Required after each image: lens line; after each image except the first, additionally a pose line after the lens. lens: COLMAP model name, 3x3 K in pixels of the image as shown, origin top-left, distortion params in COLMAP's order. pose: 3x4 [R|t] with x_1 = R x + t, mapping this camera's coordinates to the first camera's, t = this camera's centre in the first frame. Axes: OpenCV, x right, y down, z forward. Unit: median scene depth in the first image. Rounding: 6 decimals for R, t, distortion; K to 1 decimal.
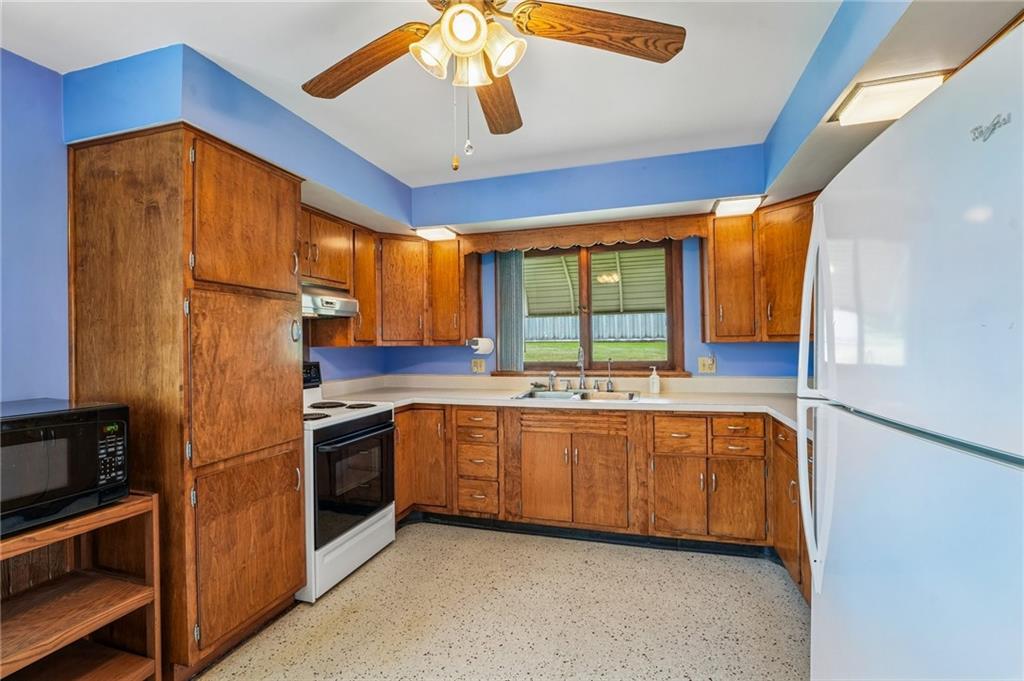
lens RADIAL K [[461.7, 0, 512.9], [0, 461.7, 348.4], [0, 0, 1]] dist [-0.013583, 0.000690]
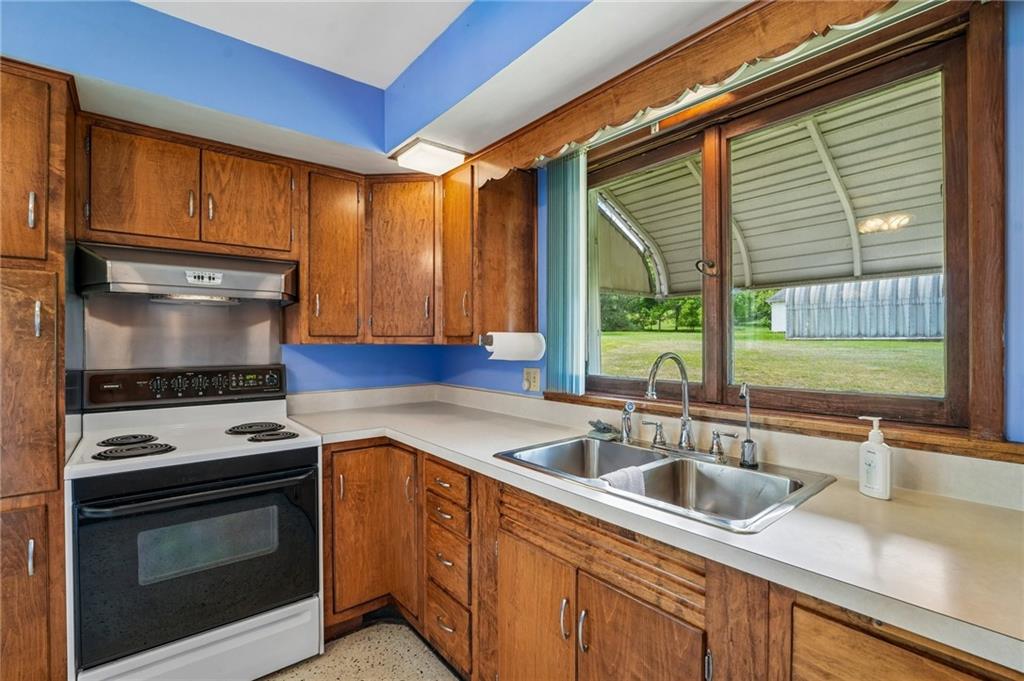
lens RADIAL K [[461.7, 0, 512.9], [0, 461.7, 348.4], [0, 0, 1]] dist [-0.013583, 0.000690]
pose [[0.832195, 0.019224, -0.554150, 0.267147], [-0.013465, 0.999805, 0.014462, -0.011526], [0.554320, -0.004574, 0.832291, 0.566553]]
